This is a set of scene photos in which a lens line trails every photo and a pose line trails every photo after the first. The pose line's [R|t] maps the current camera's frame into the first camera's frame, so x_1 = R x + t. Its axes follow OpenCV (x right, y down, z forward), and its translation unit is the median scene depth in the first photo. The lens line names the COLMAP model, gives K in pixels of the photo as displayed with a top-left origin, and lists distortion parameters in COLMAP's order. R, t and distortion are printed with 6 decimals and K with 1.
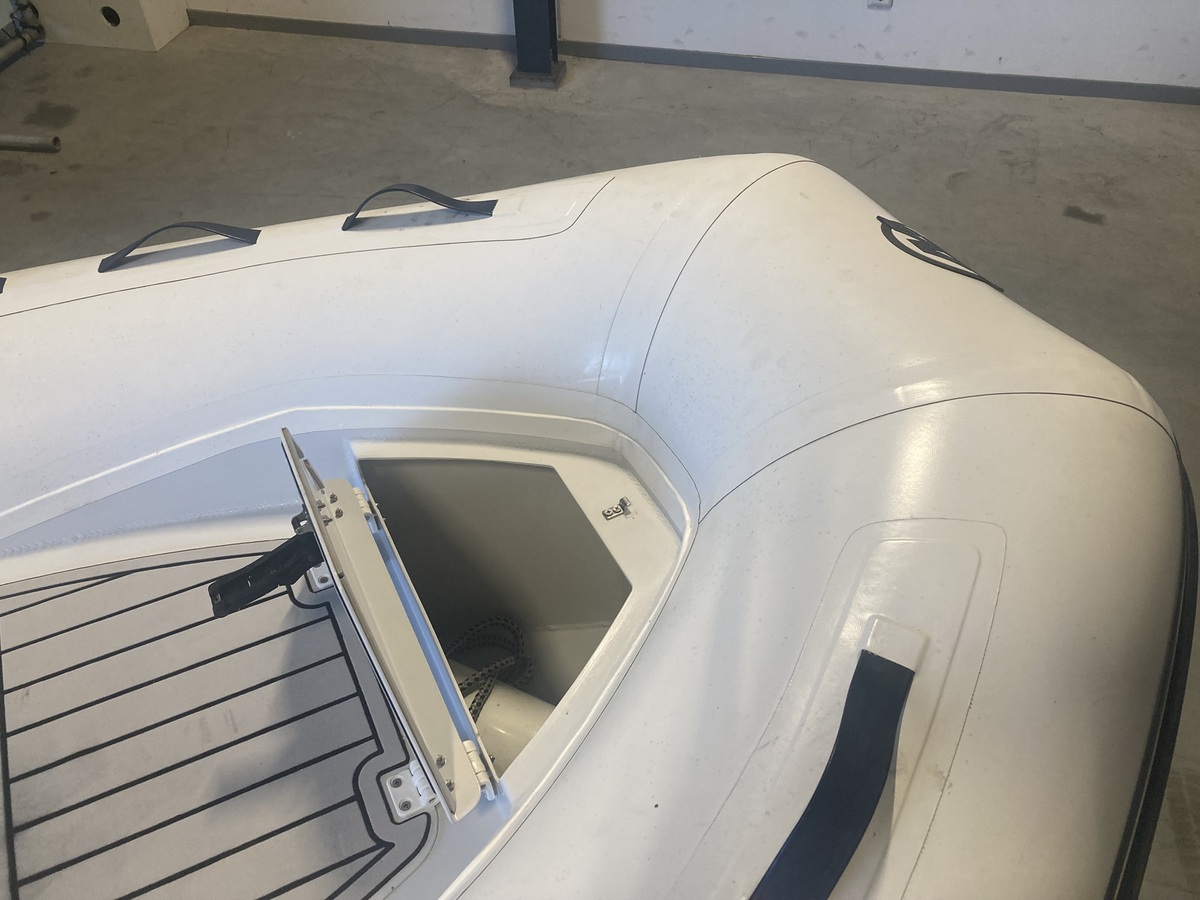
lens RADIAL K [[976.8, 0, 597.9], [0, 976.8, 481.1], [0, 0, 1]] dist [-0.013874, 0.006502]
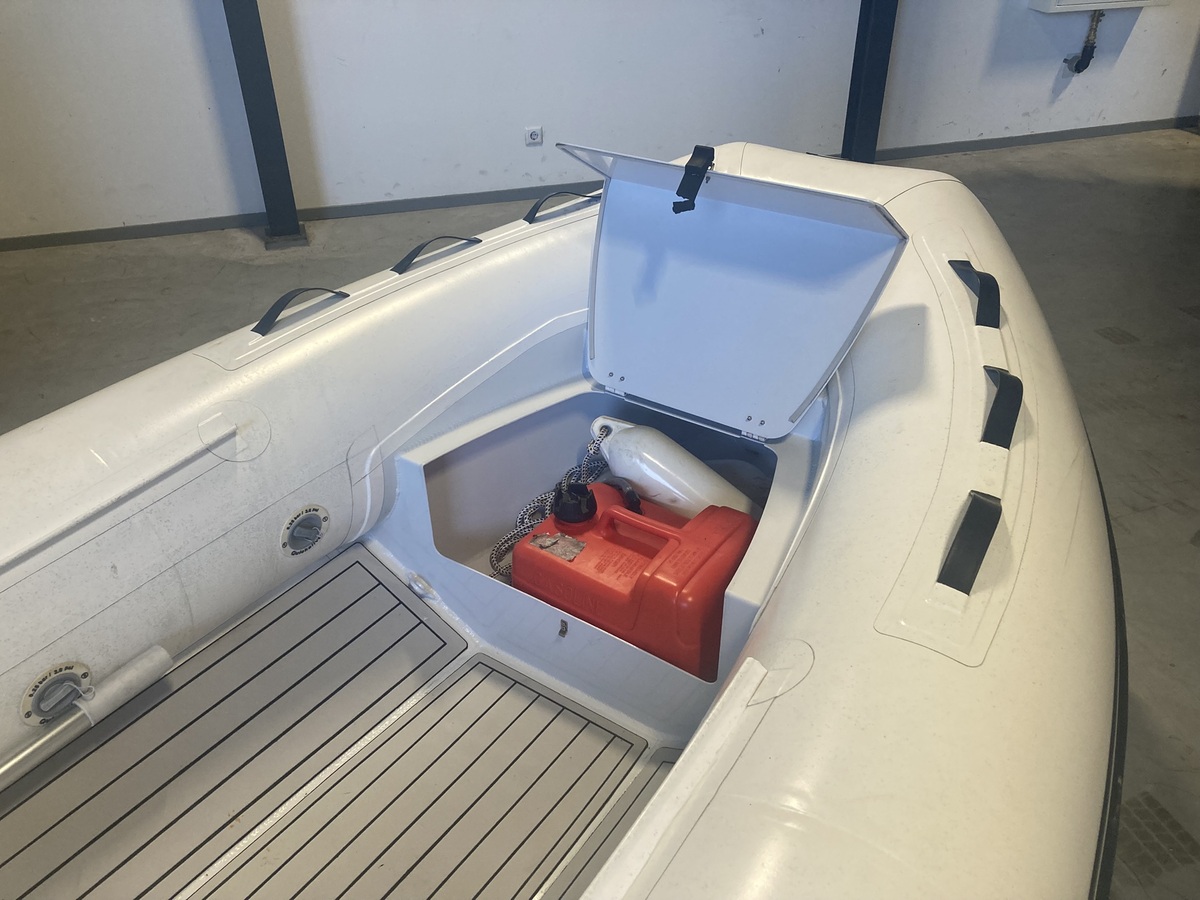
lens RADIAL K [[976.8, 0, 597.9], [0, 976.8, 481.1], [0, 0, 1]] dist [-0.013874, 0.006502]
pose [[0.871687, -0.273712, 0.406502, -0.297551], [0.341601, 0.934125, -0.103538, 0.116068], [-0.351384, 0.229114, 0.907764, -0.150475]]
